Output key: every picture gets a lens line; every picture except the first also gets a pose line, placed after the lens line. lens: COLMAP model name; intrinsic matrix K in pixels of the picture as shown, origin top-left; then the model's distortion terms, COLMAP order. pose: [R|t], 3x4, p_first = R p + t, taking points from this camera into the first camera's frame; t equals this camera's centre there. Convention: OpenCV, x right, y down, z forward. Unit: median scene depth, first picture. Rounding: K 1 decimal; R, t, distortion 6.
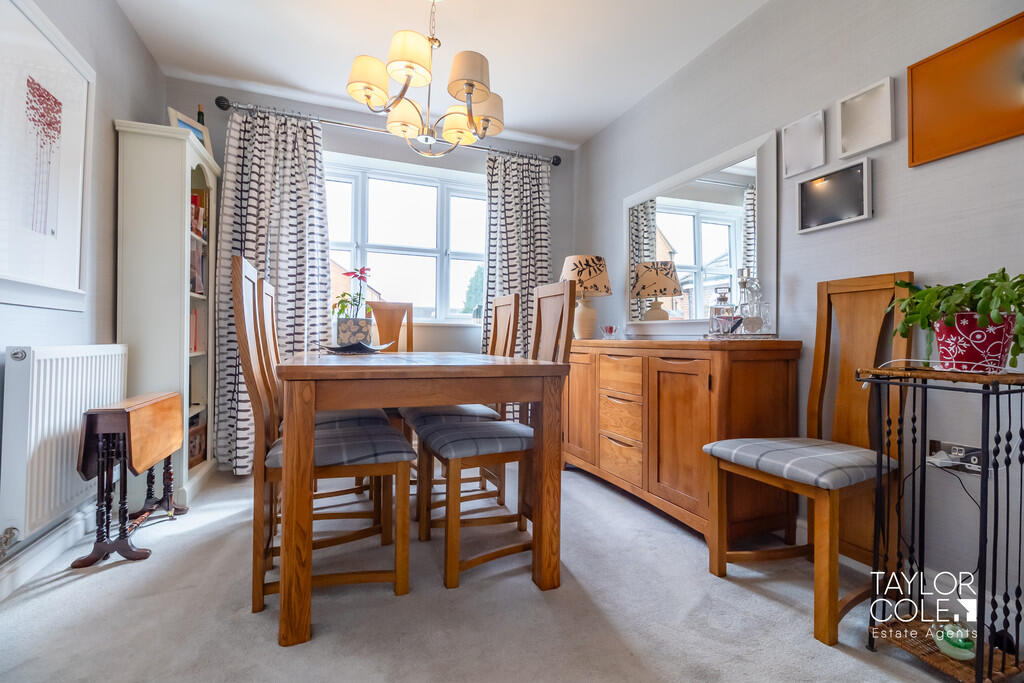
lens RADIAL K [[457.0, 0, 514.2], [0, 457.0, 335.6], [0, 0, 1]] dist [0.001186, 0.000120]
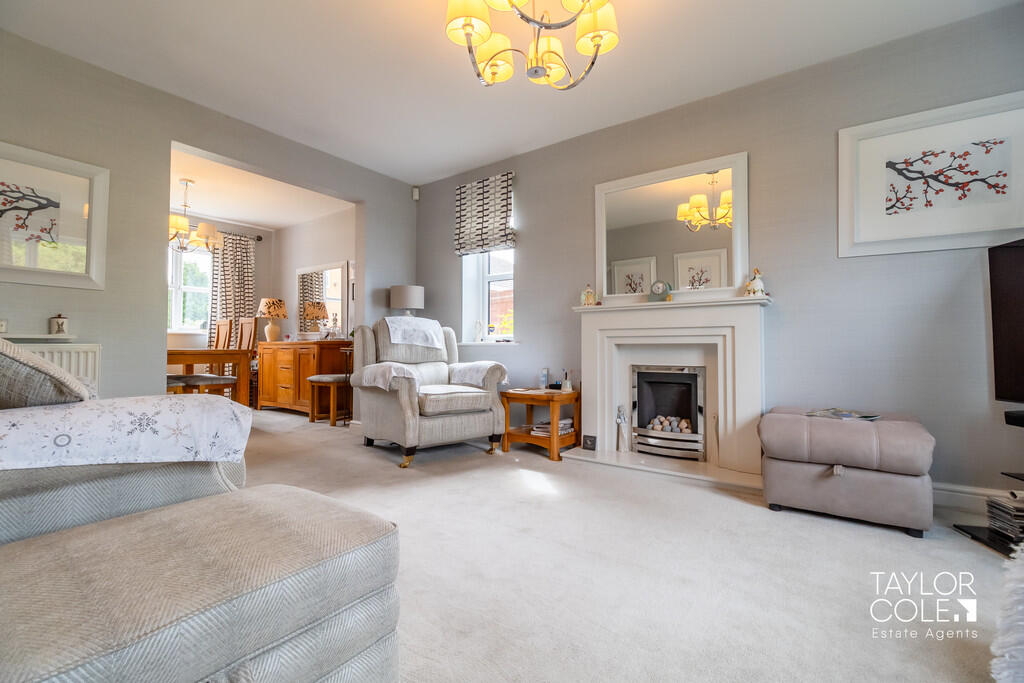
lens RADIAL K [[457.0, 0, 514.2], [0, 457.0, 335.6], [0, 0, 1]] dist [0.001186, 0.000120]
pose [[0.850486, 0.005516, 0.525969, 0.006444], [0.001807, 0.999908, -0.013408, 0.010451], [-0.525995, 0.012354, 0.850398, -1.180656]]
